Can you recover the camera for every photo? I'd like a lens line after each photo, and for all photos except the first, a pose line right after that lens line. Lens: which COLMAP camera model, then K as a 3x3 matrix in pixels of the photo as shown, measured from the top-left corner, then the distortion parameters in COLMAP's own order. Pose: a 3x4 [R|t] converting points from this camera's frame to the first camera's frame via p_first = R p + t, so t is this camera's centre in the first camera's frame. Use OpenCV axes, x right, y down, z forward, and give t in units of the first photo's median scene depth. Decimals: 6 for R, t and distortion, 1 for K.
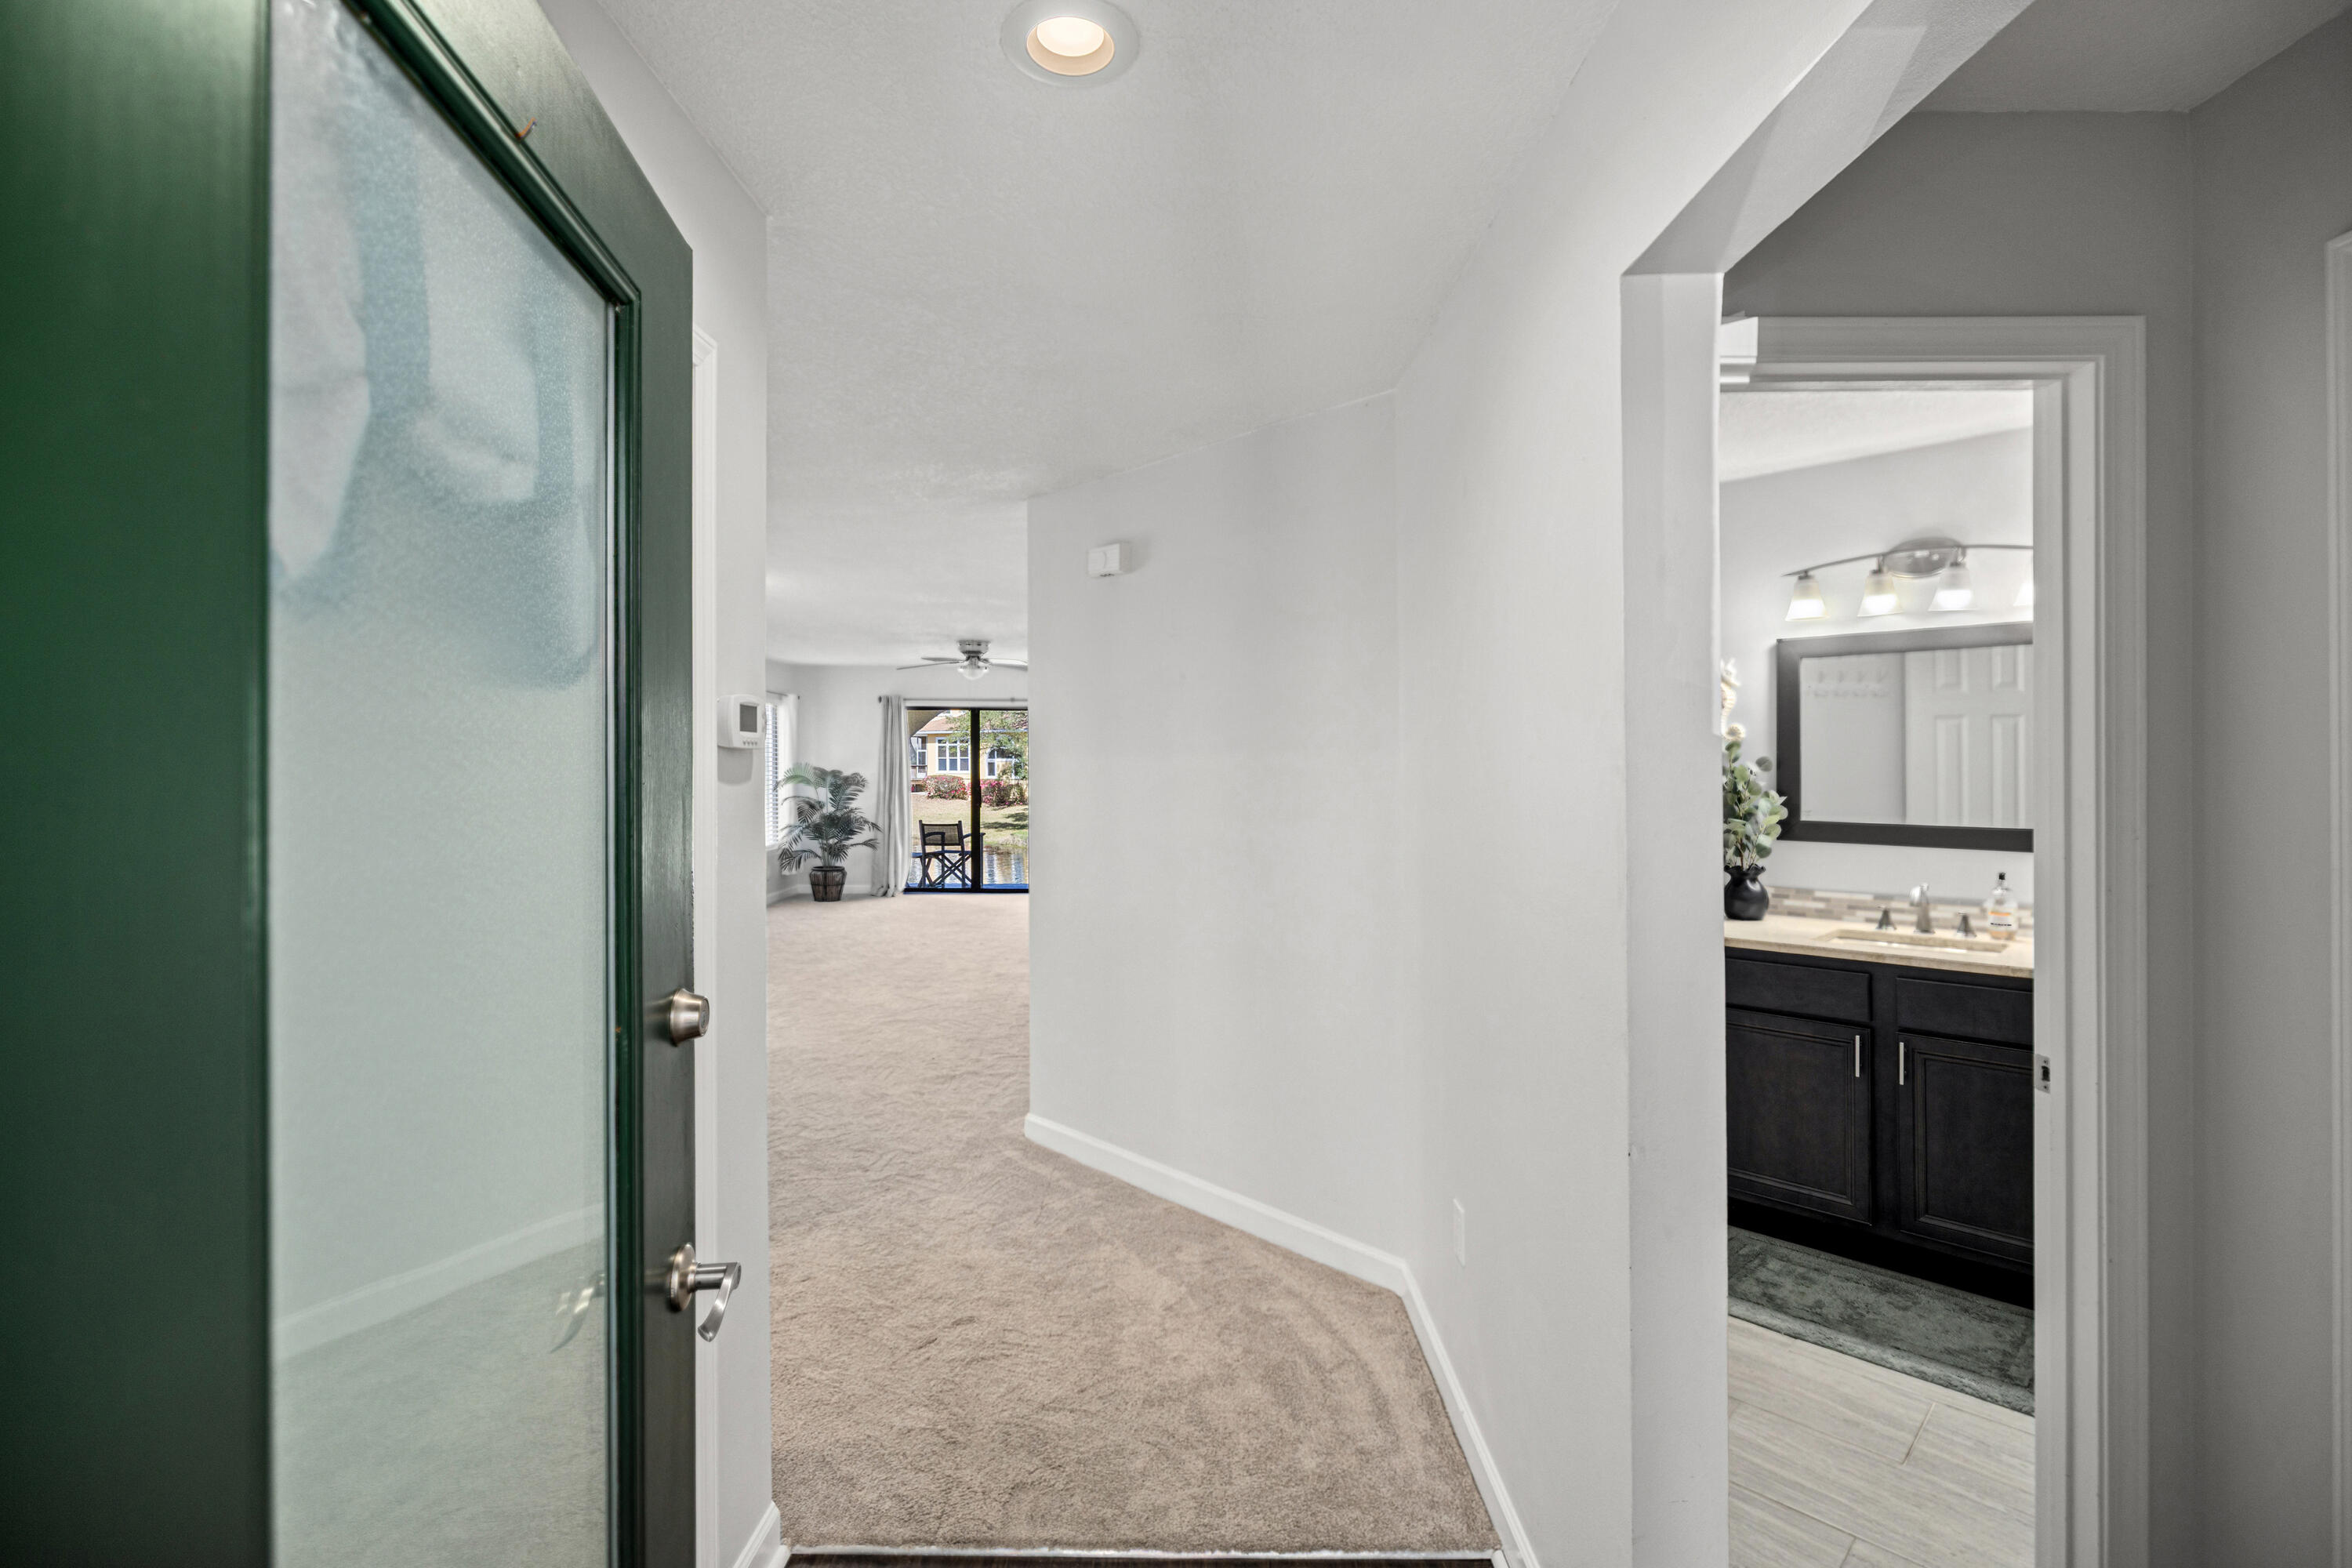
lens RADIAL K [[1071.9, 0, 1189.3], [0, 1071.9, 778.7], [0, 0, 1]] dist [-0.002864, -0.000113]
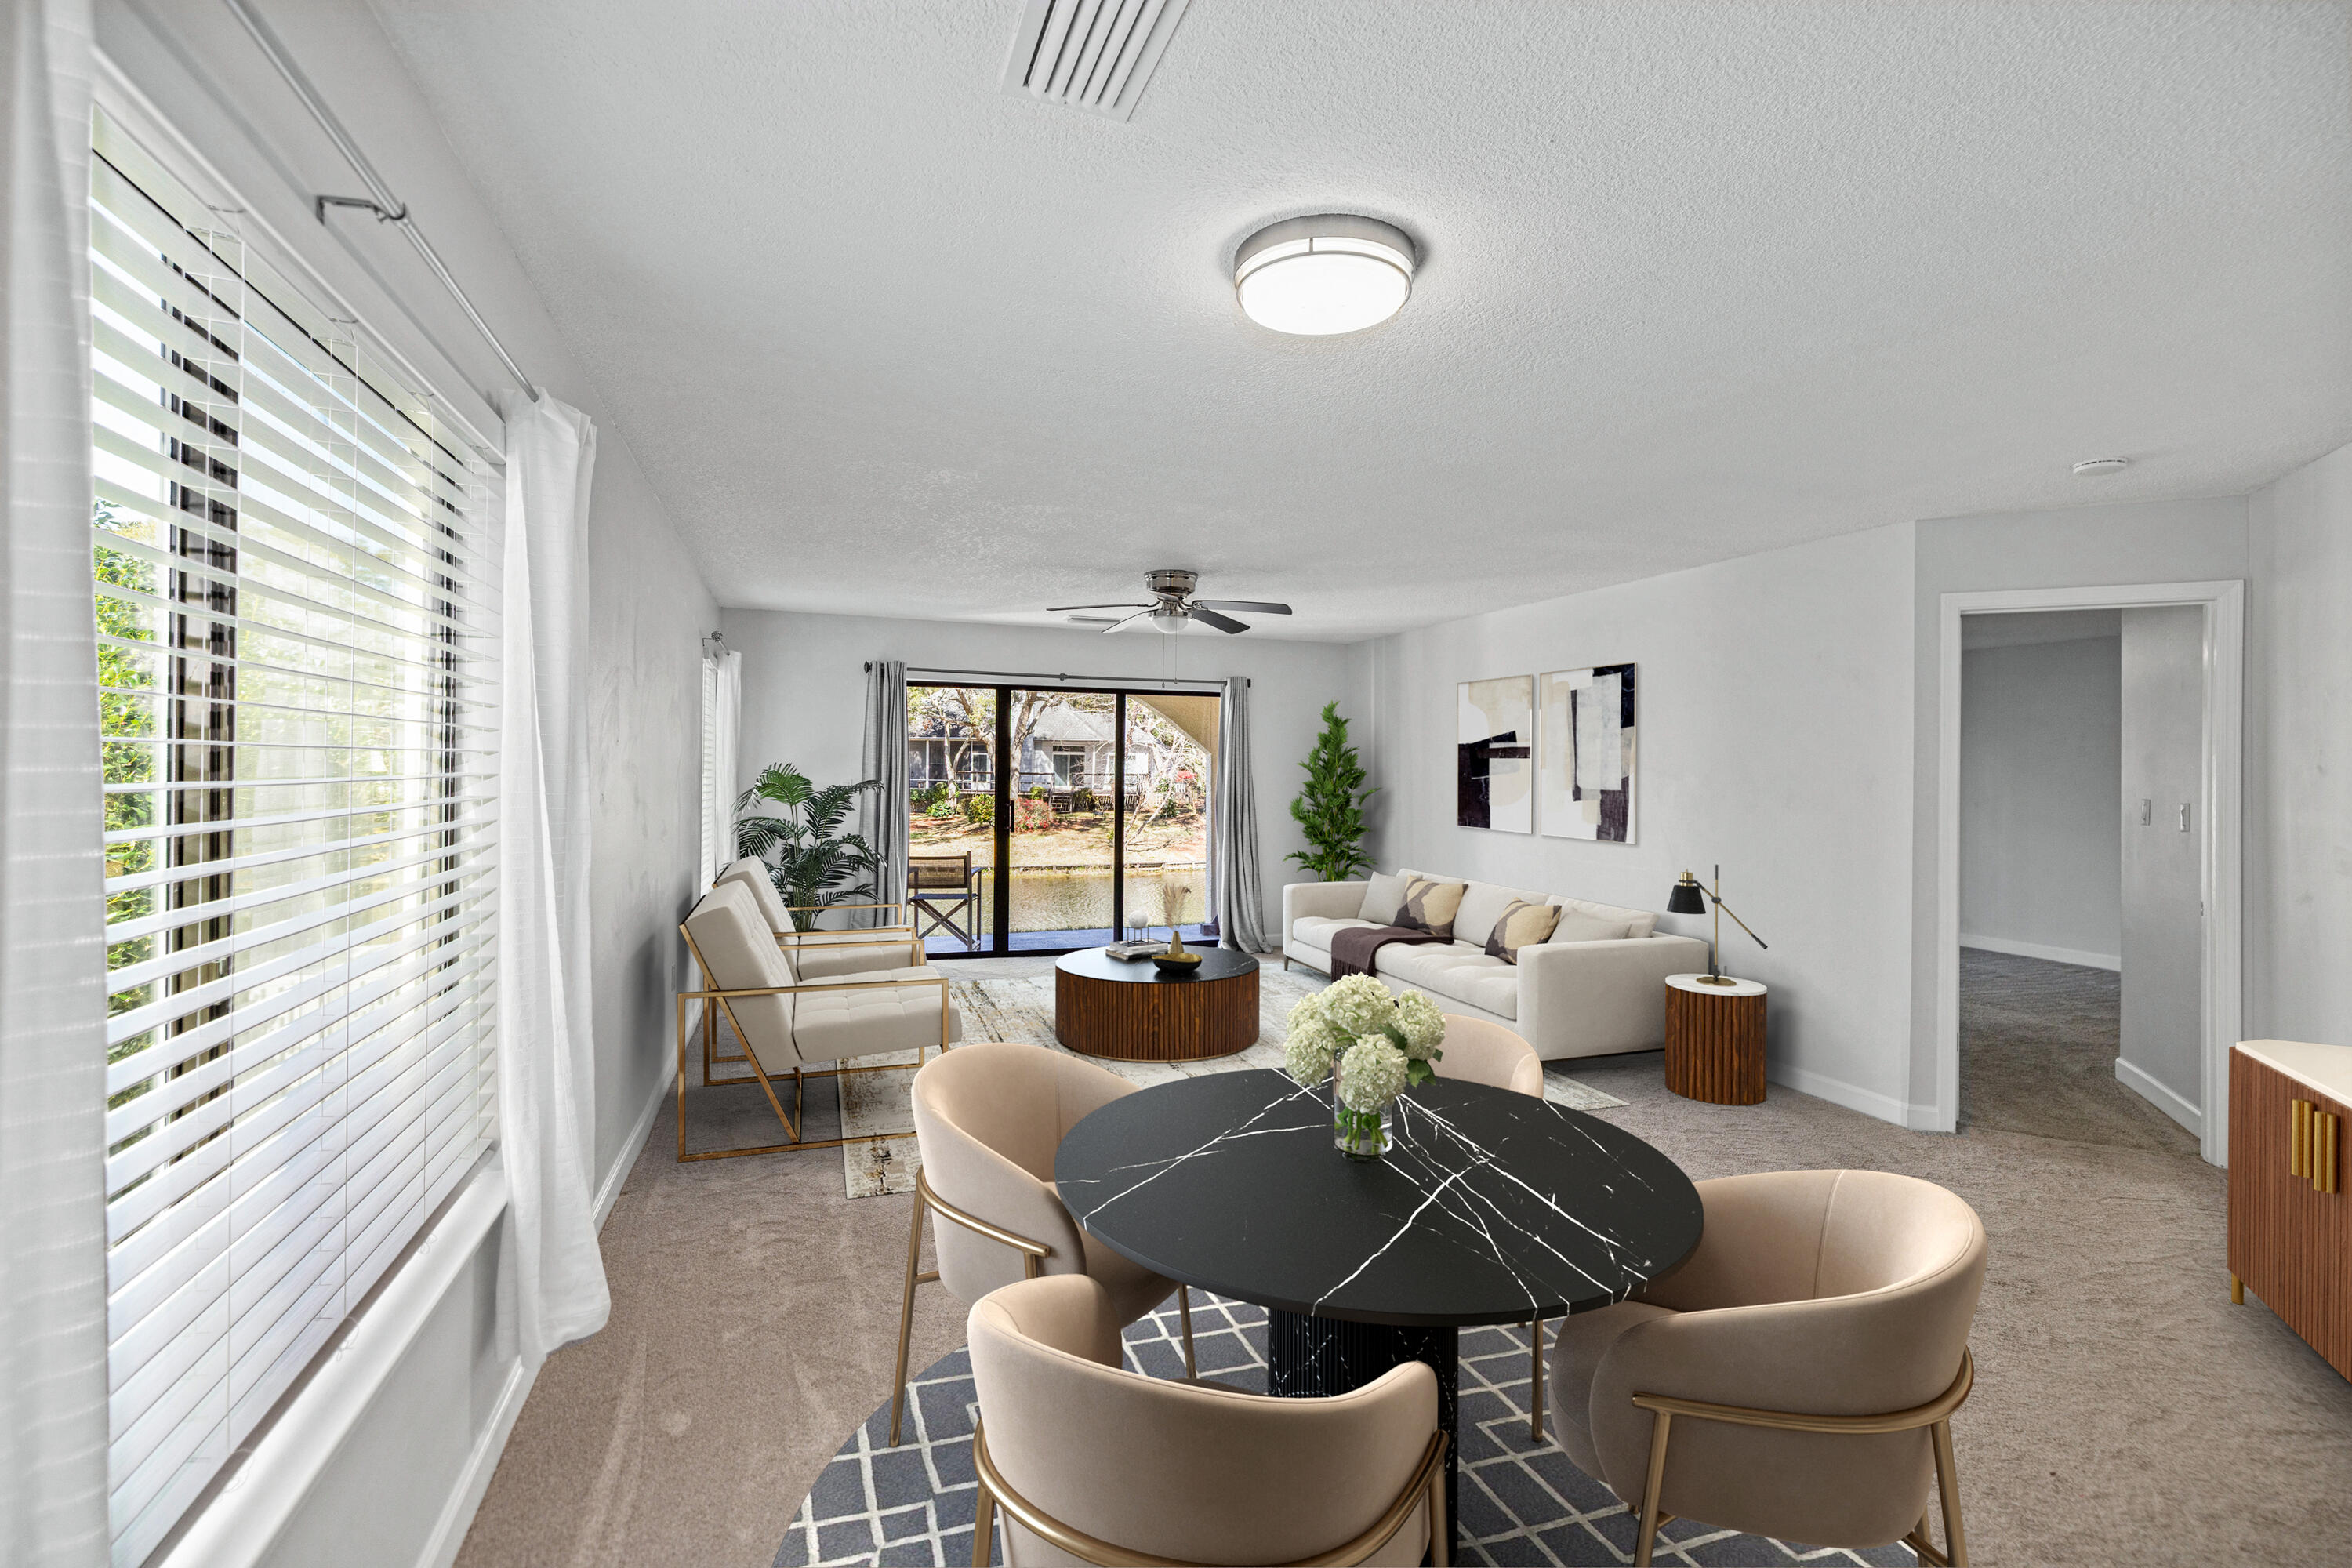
lens RADIAL K [[1071.9, 0, 1163.2], [0, 1071.9, 773.5], [0, 0, 1]] dist [-0.002864, -0.000113]
pose [[0.947599, 0.008687, 0.319345, -0.329203], [-0.004905, 0.999908, -0.012647, -0.002300], [-0.319425, 0.010418, 0.947554, 0.331988]]
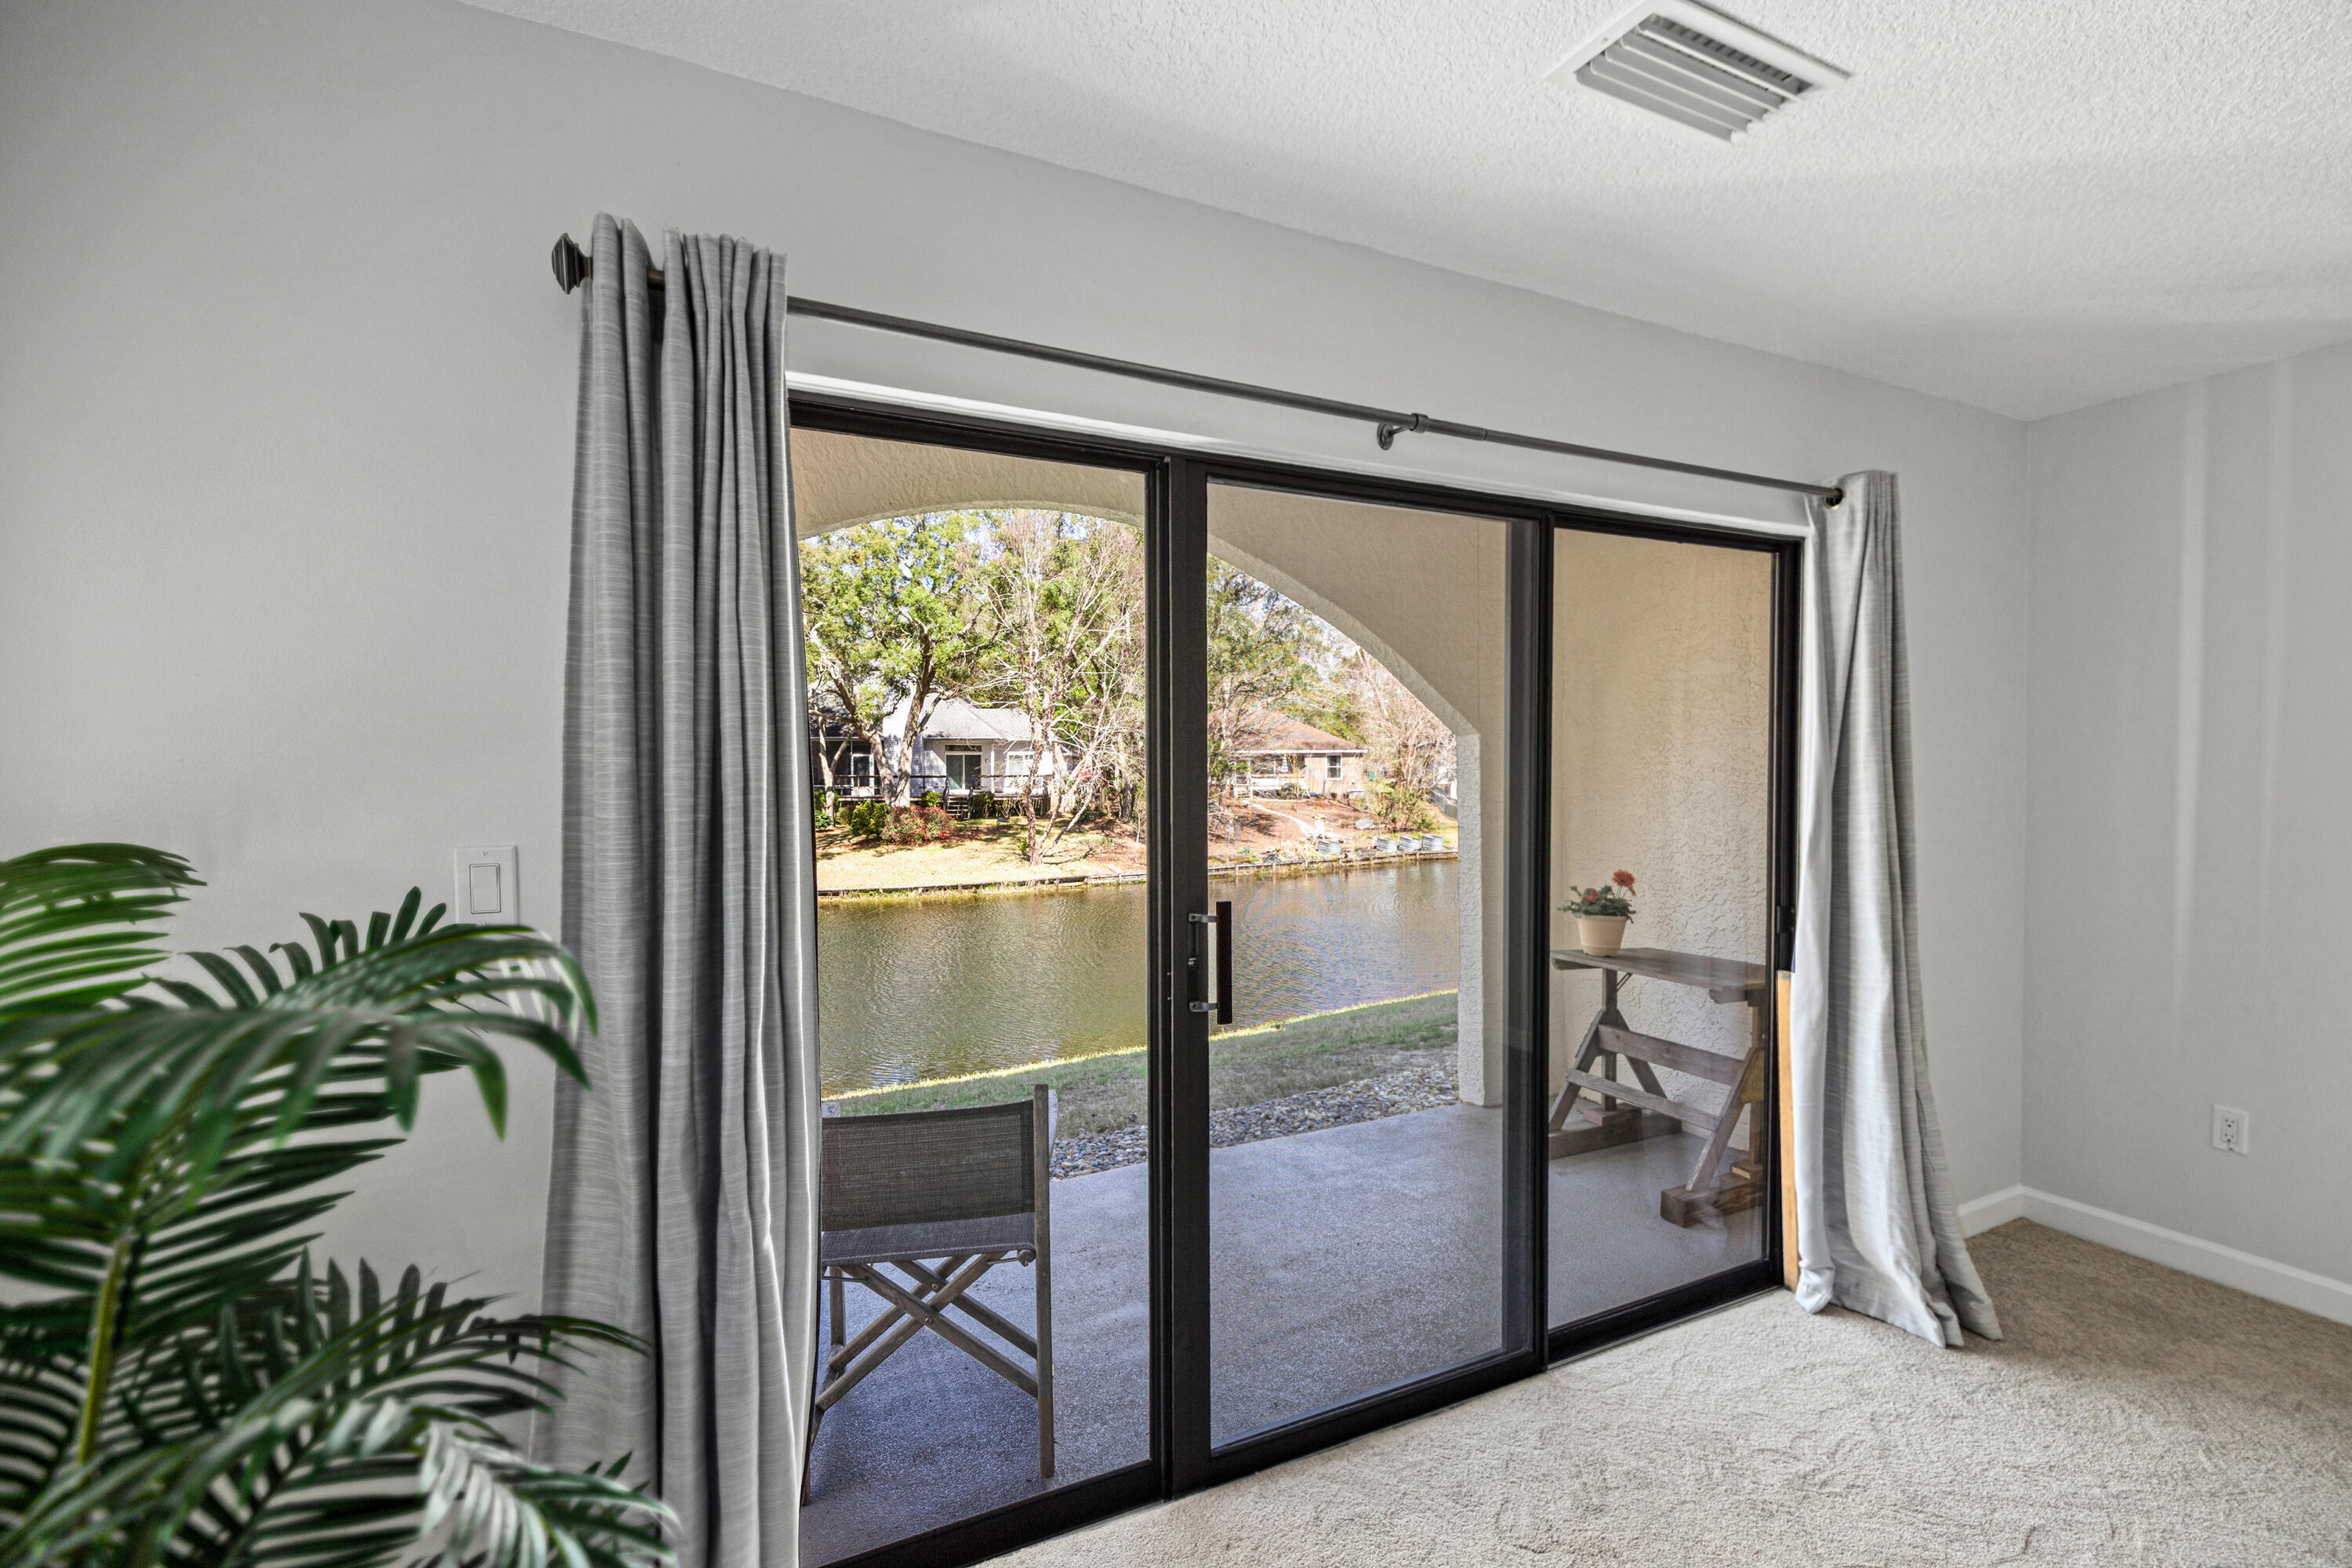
lens RADIAL K [[1019.8, 0, 1181.4], [0, 1019.8, 801.1], [0, 0, 1]] dist [-0.003052, 0.000647]
pose [[0.891662, -0.019878, 0.452266, -0.283263], [0.013812, 0.999765, 0.016711, -0.013079], [-0.452491, -0.008653, 0.891727, 0.872096]]
